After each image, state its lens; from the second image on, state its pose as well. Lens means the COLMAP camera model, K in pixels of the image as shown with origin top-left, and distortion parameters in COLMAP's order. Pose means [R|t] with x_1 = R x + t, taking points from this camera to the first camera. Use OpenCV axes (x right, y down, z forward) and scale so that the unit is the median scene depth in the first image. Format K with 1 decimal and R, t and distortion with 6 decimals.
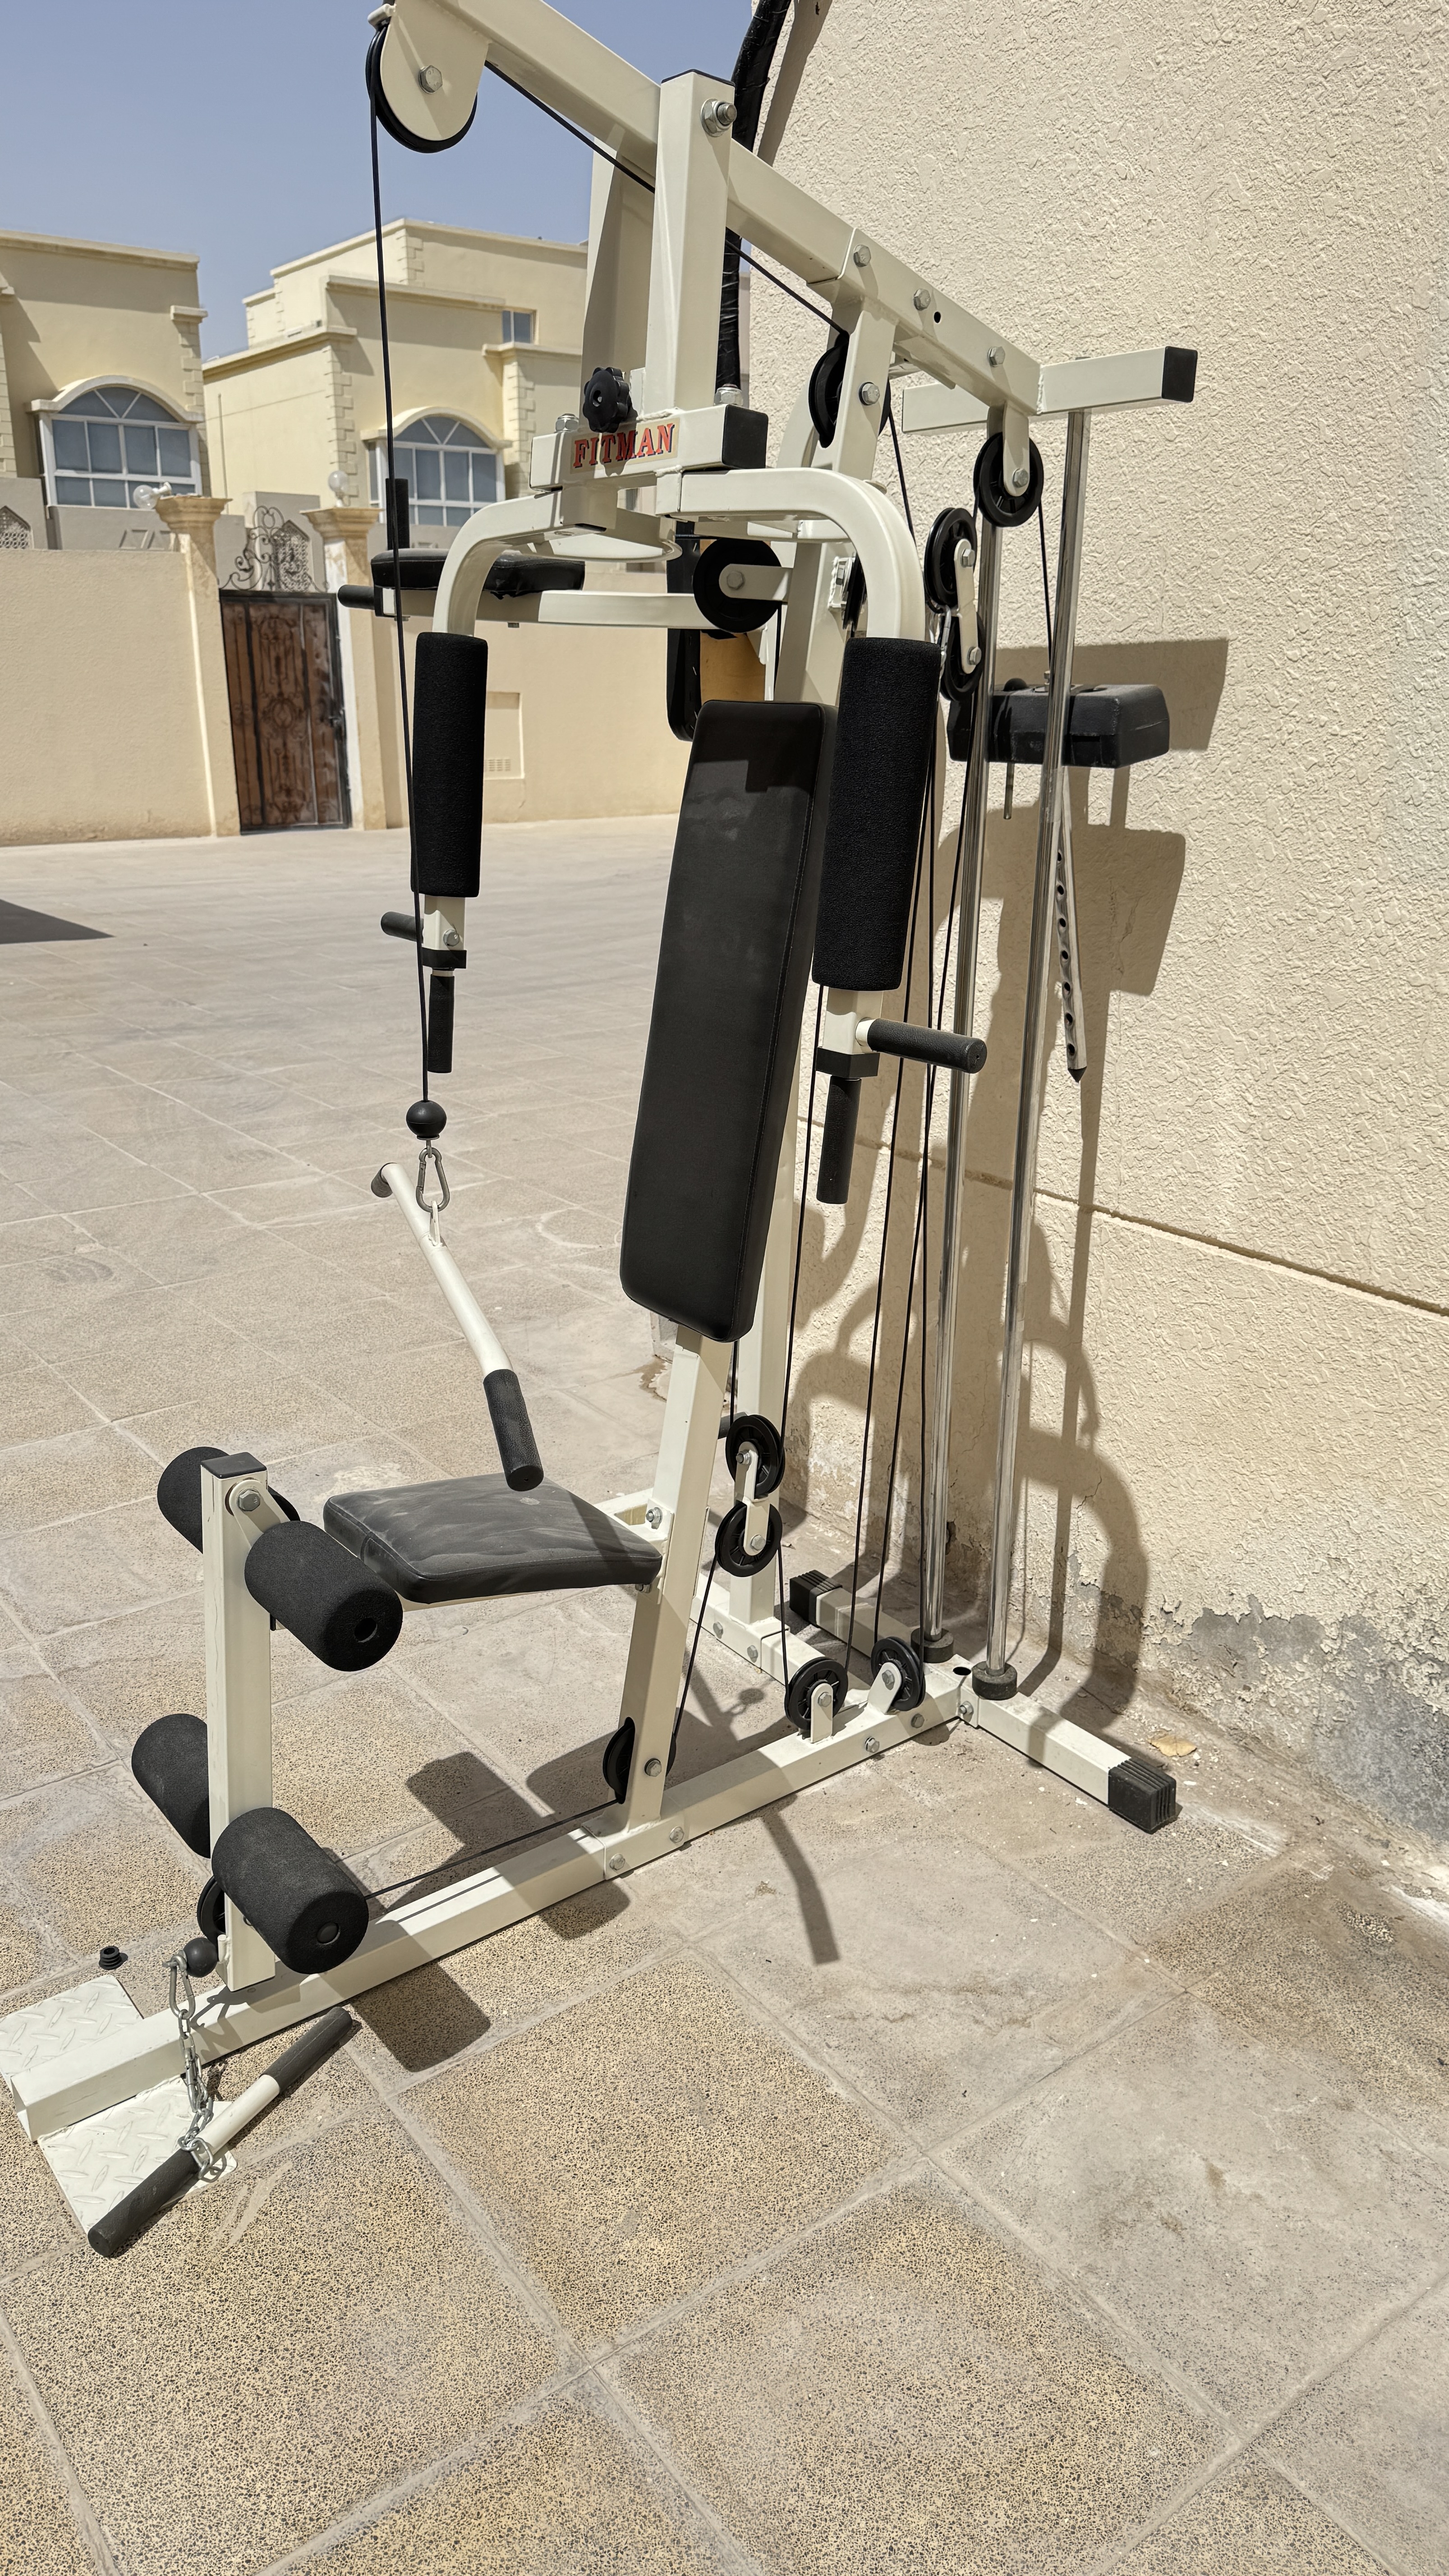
lens RADIAL K [[1843.3, 0, 732.7], [0, 1843.3, 1300.3], [0, 0, 1]] dist [0.026022, -0.020110]
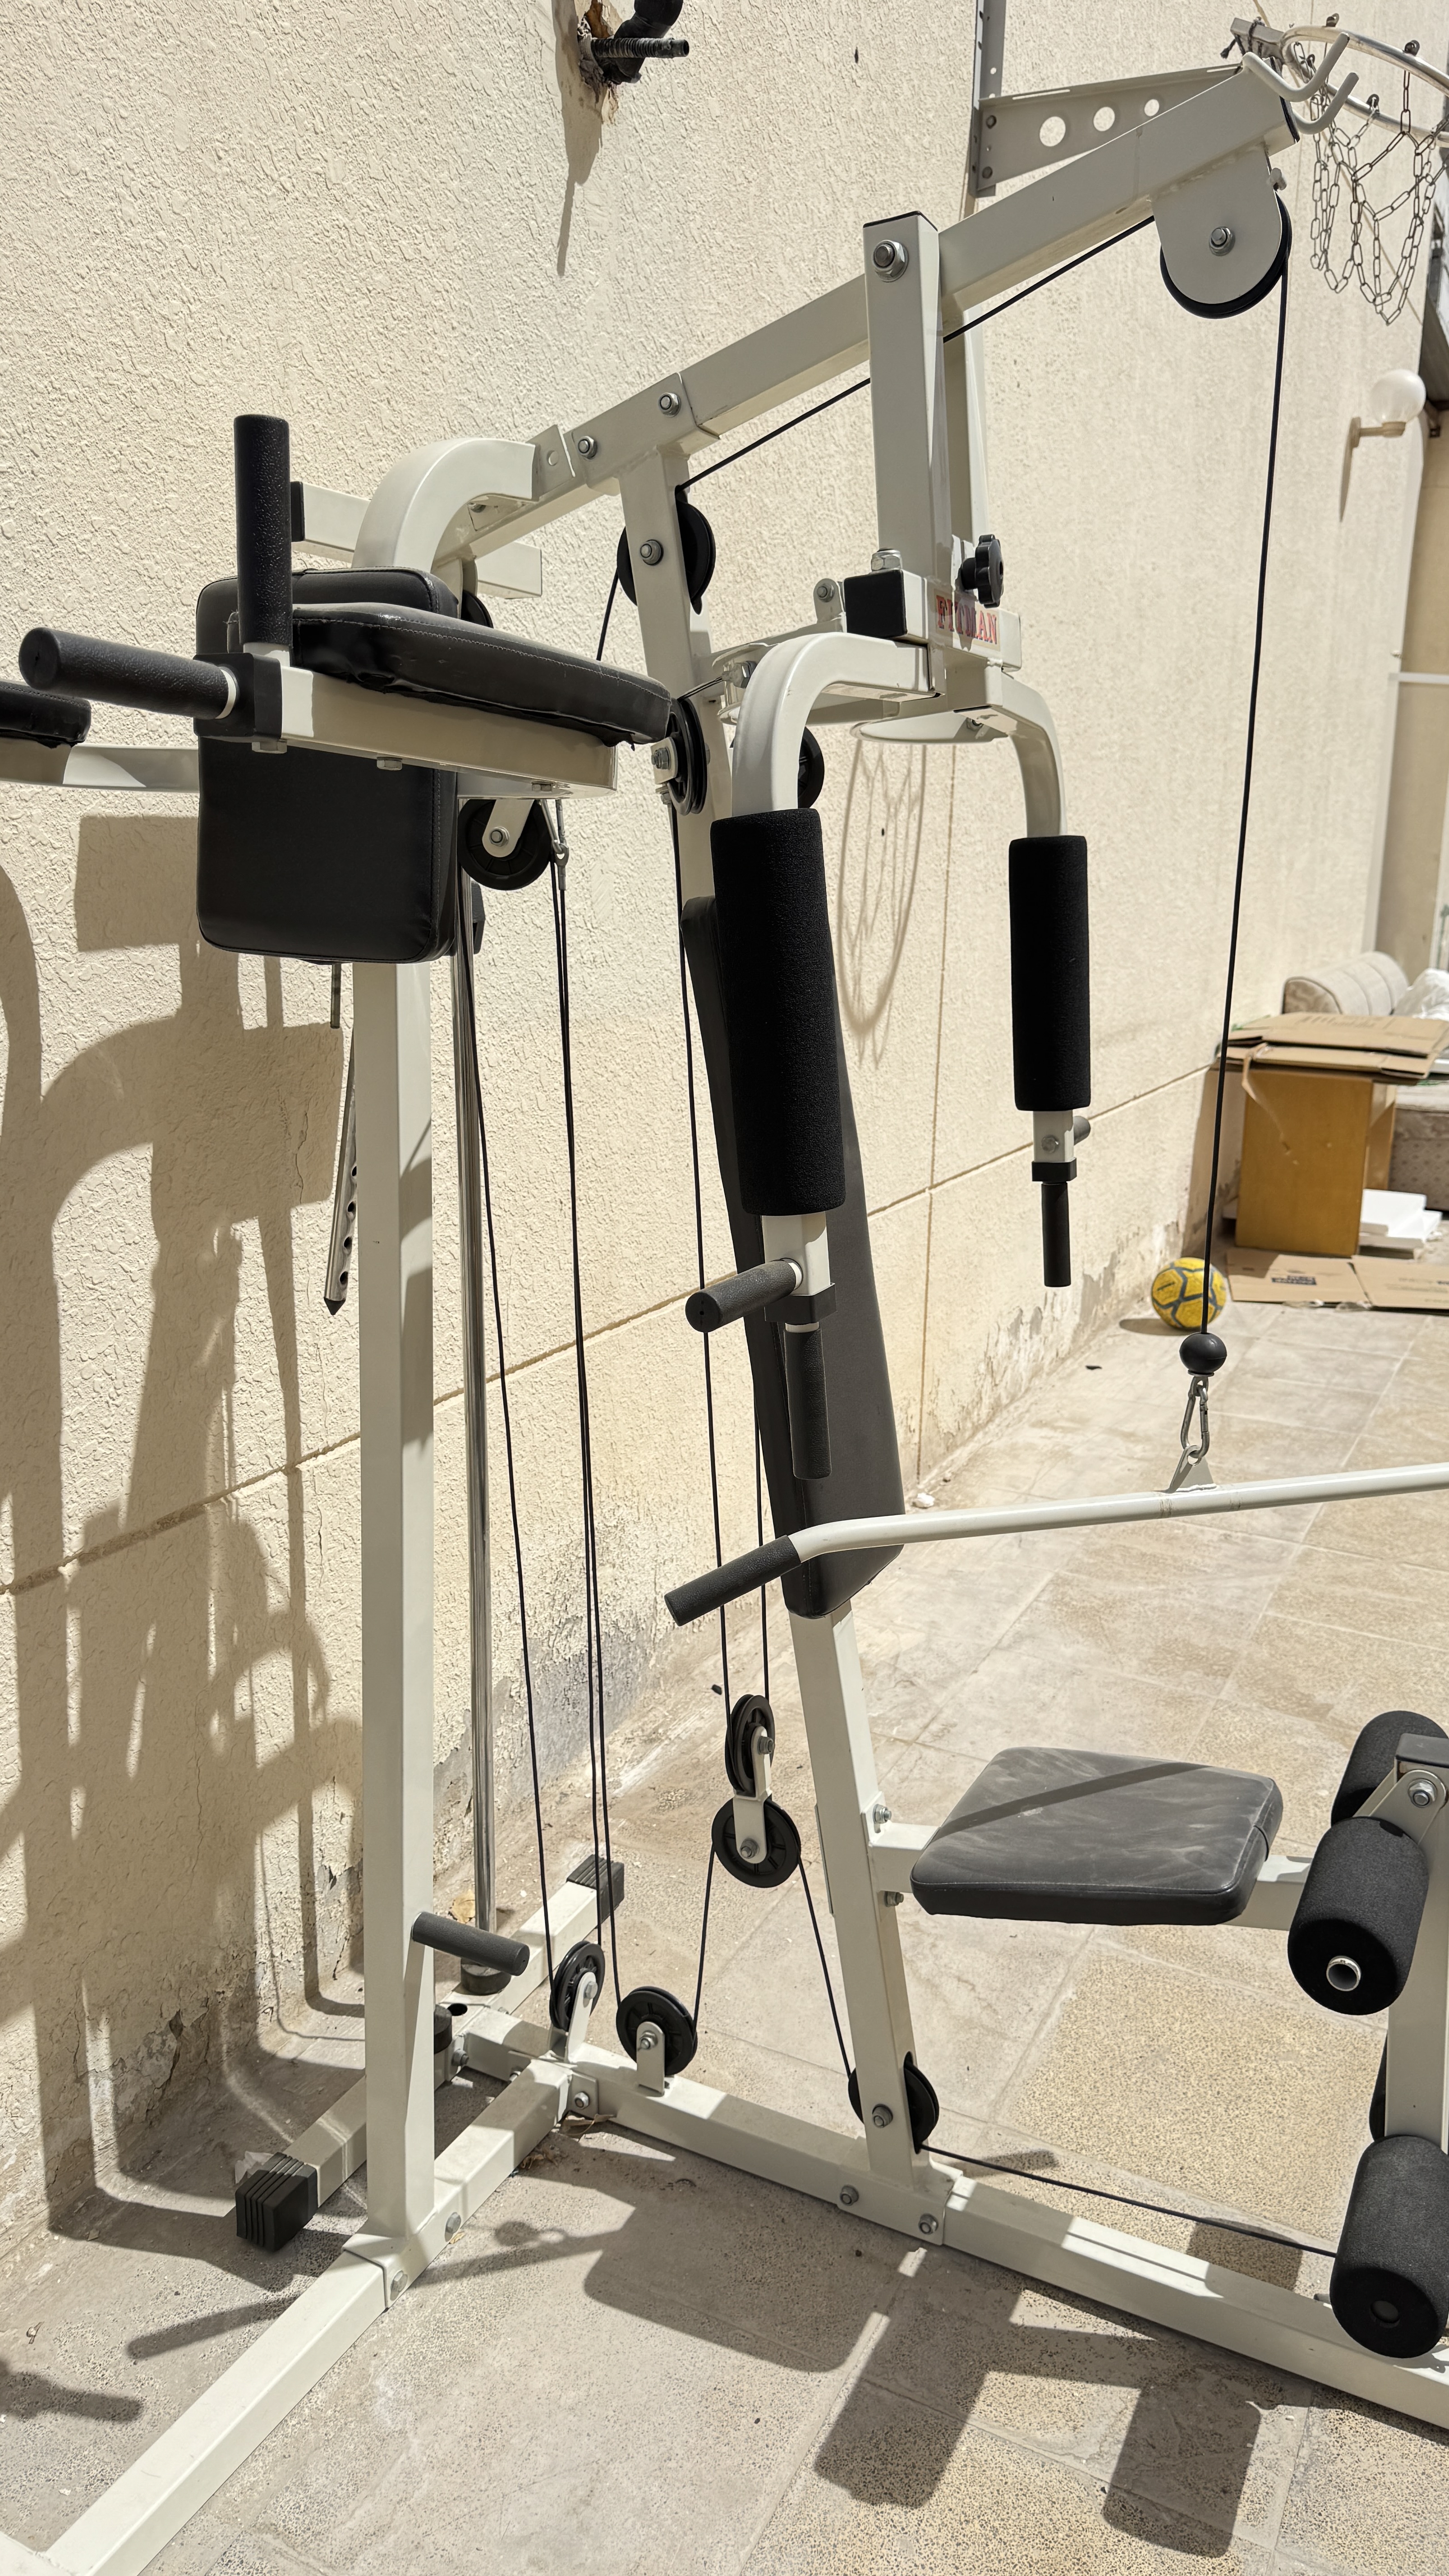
lens RADIAL K [[1871.6, 0, 724.5], [0, 1871.6, 1288.0], [0, 0, 1]] dist [0.010291, 0.001153]
pose [[-0.450559, -0.217316, 0.865893, -0.743992], [0.274340, 0.889285, 0.365937, -0.458731], [-0.849549, 0.402425, -0.341057, 1.315262]]
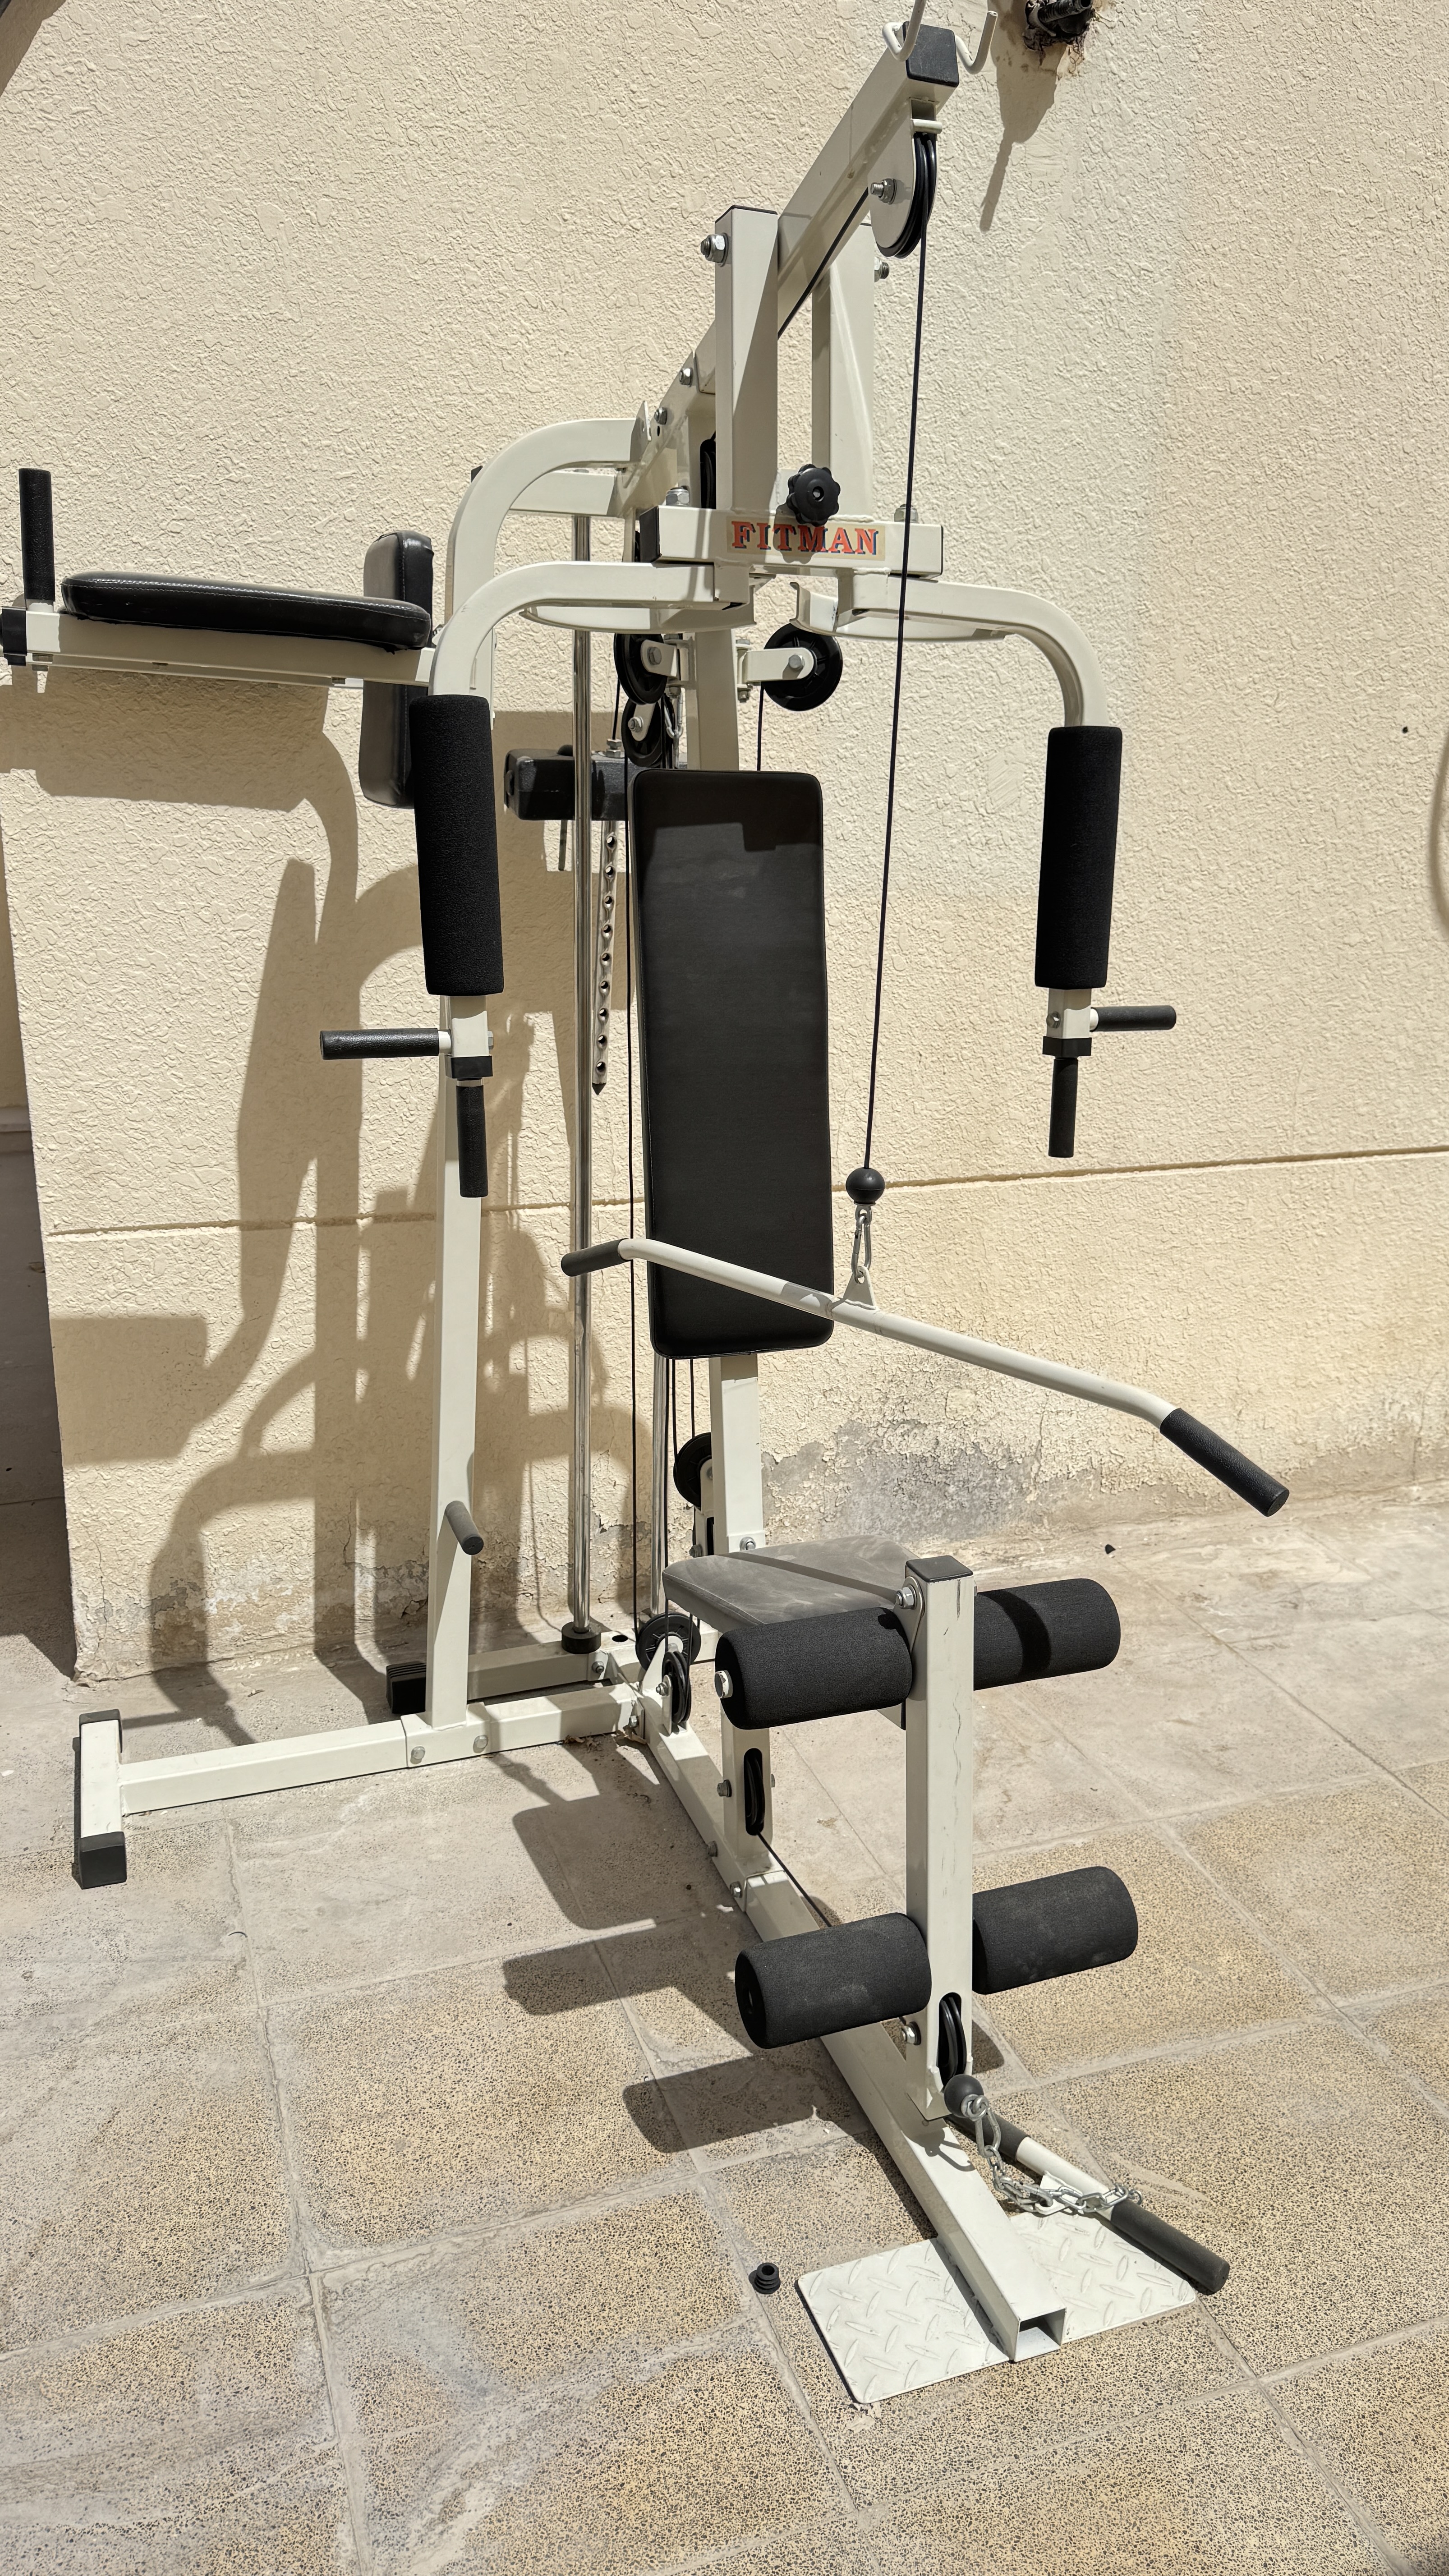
lens RADIAL K [[1828.4, 0, 724.5], [0, 1828.4, 1288.0], [0, 0, 1]] dist [0.024494, -0.023433]
pose [[0.286602, -0.277051, 0.917116, -0.994136], [0.288278, 0.937848, 0.193226, -0.231826], [-0.913649, 0.209005, 0.348657, 0.648679]]
